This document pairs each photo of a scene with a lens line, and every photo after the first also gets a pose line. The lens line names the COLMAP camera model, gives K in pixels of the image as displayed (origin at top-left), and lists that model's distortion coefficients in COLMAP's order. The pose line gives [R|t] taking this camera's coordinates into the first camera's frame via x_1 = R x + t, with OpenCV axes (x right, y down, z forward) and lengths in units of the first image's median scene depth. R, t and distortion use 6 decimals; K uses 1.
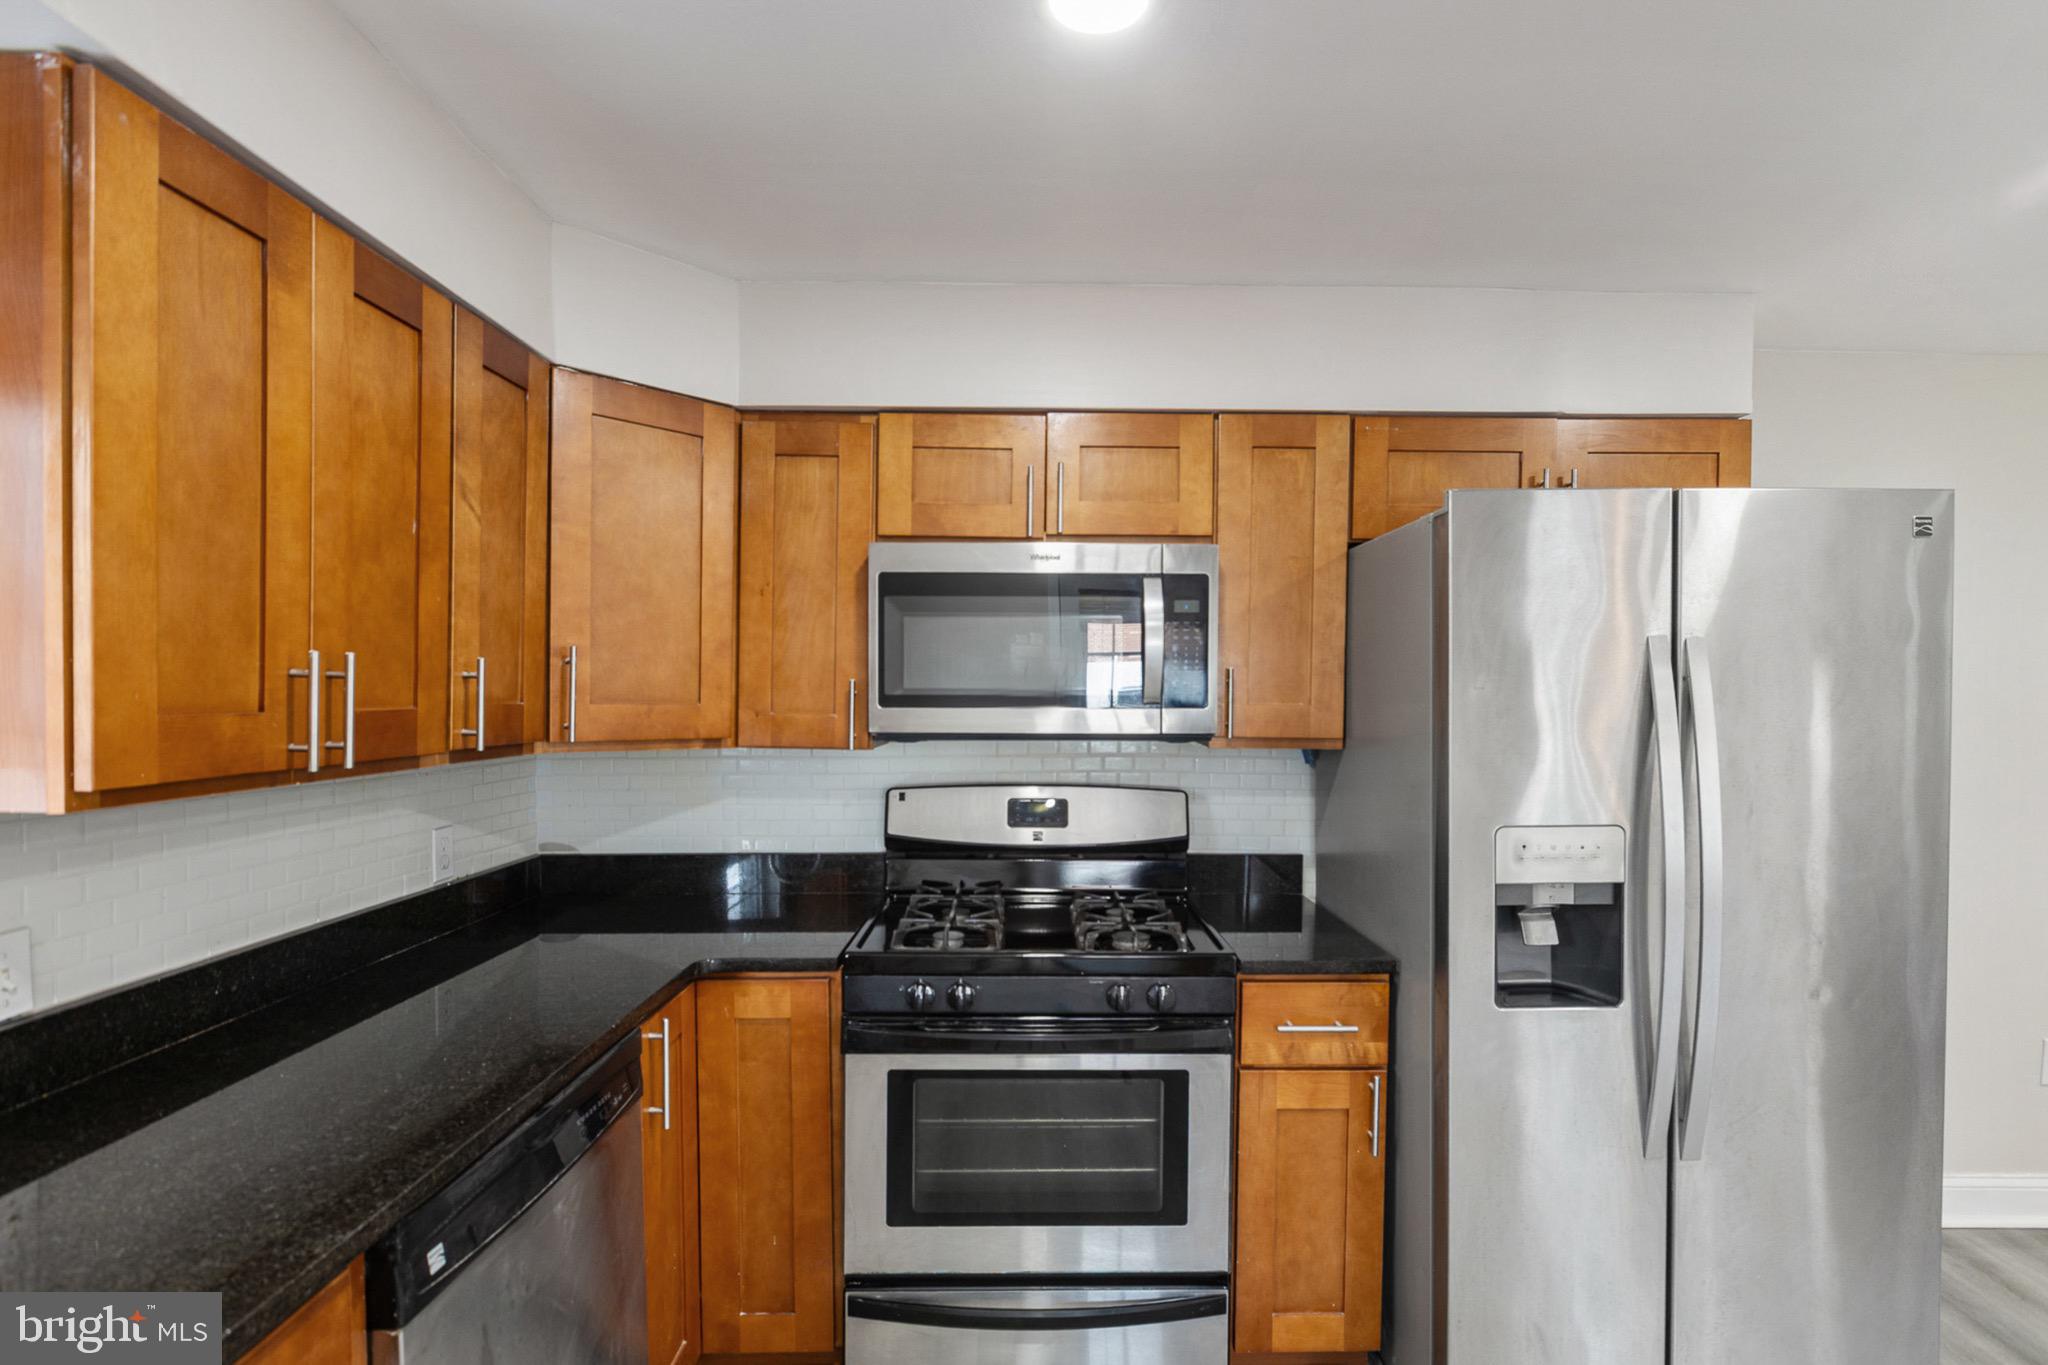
lens RADIAL K [[976.5, 0, 1021.7], [0, 976.5, 693.8], [0, 0, 1]] dist [-0.001664, 0.000147]
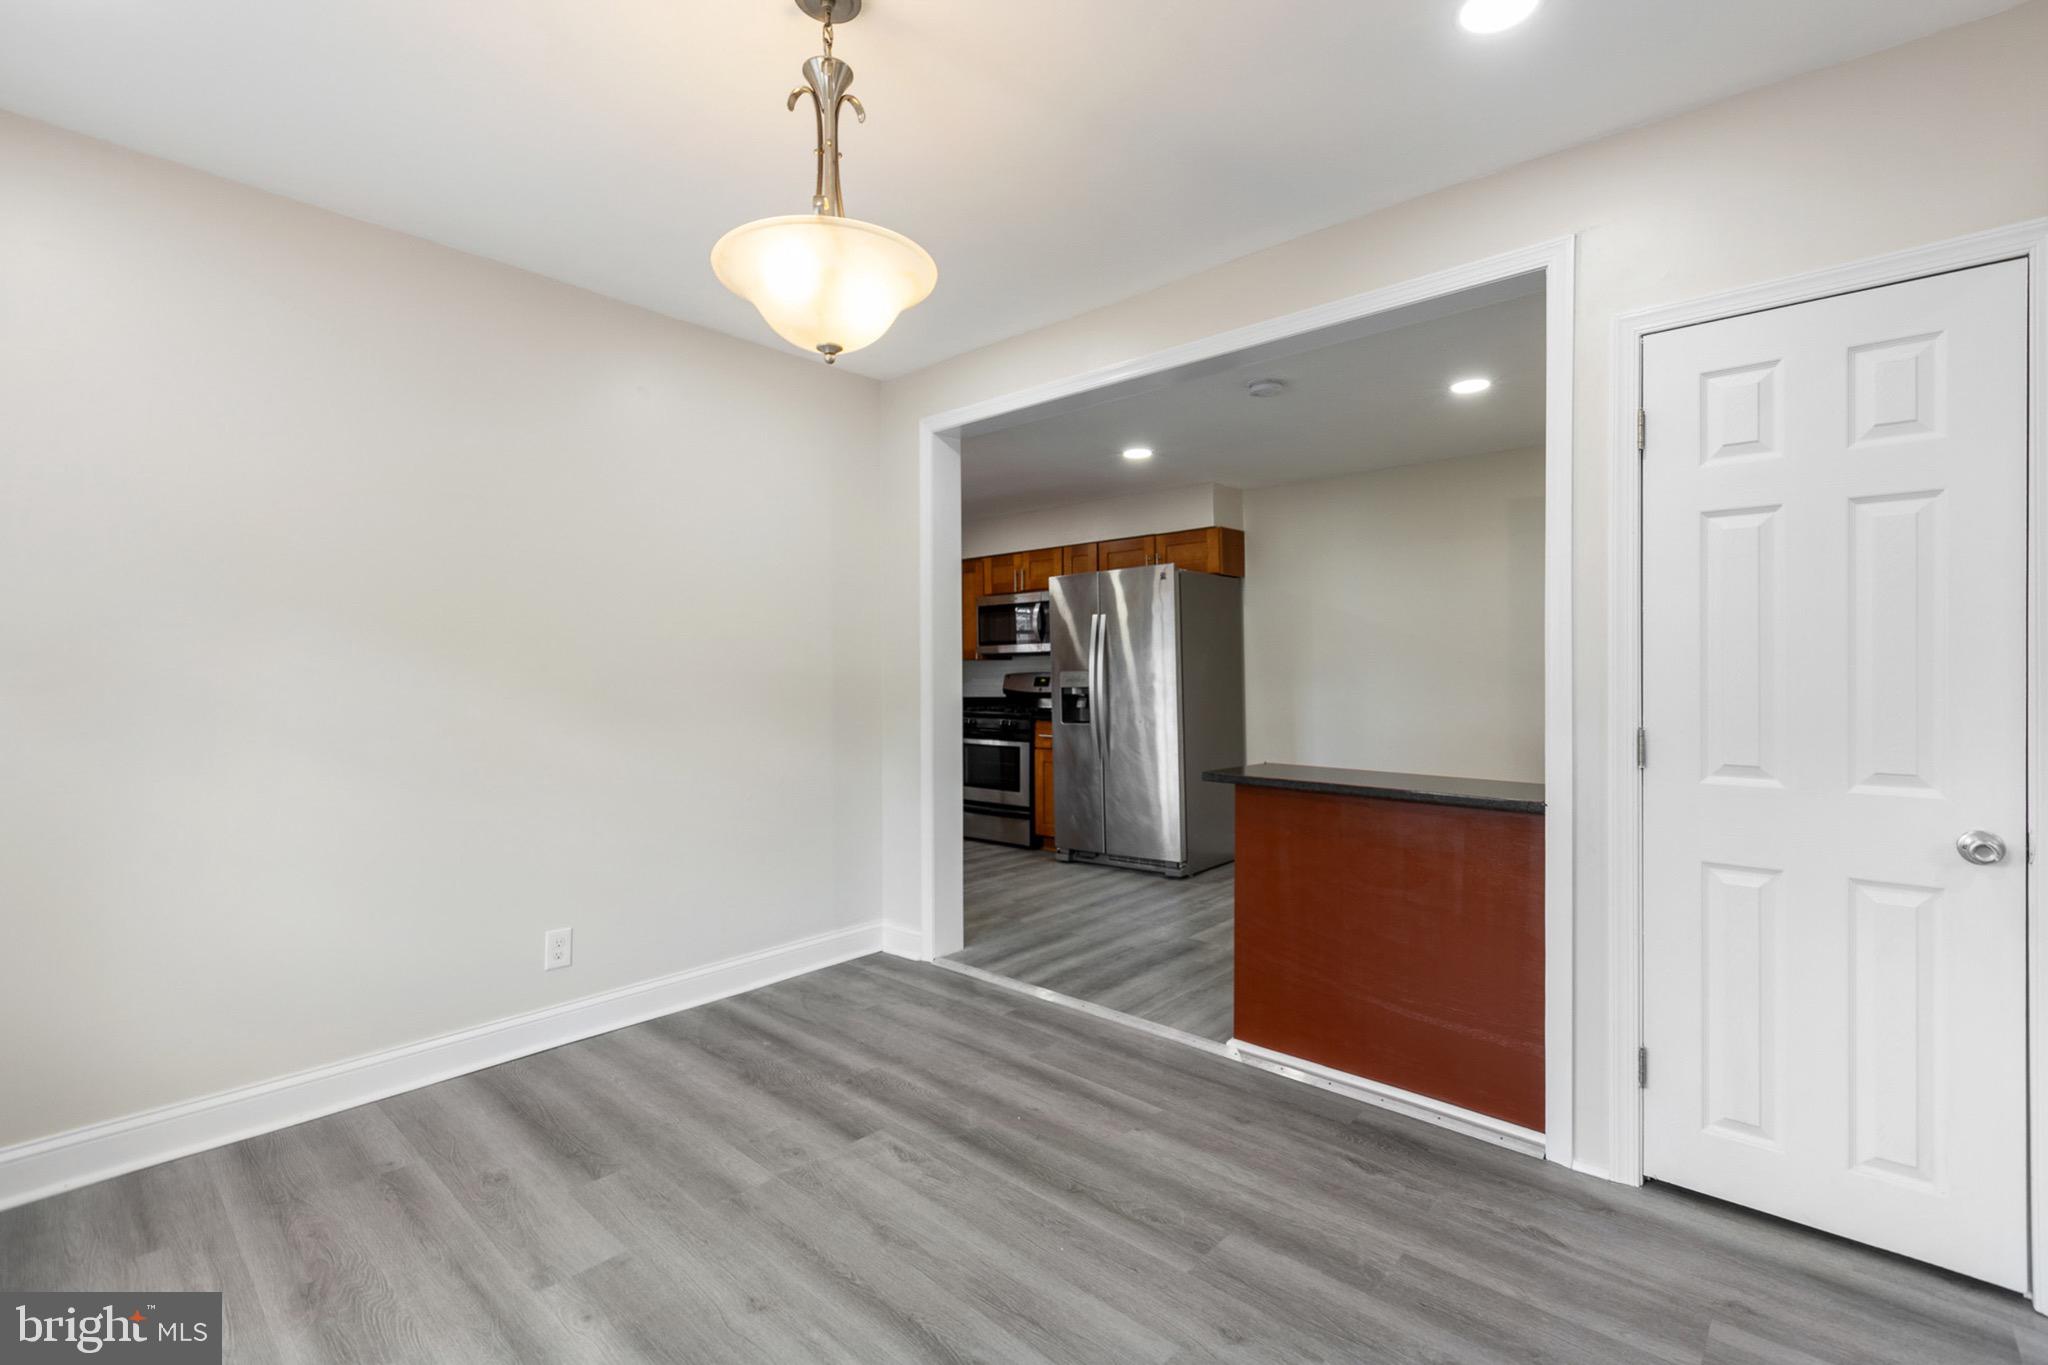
lens RADIAL K [[916.9, 0, 1024.0], [0, 916.9, 682.5], [0, 0, 1]] dist [-0.000344, -0.001297]
pose [[0.753489, 0.001853, -0.657458, 2.344674], [0.005340, 0.999946, 0.008937, 0.126410], [0.657439, -0.010245, 0.753438, -1.472443]]
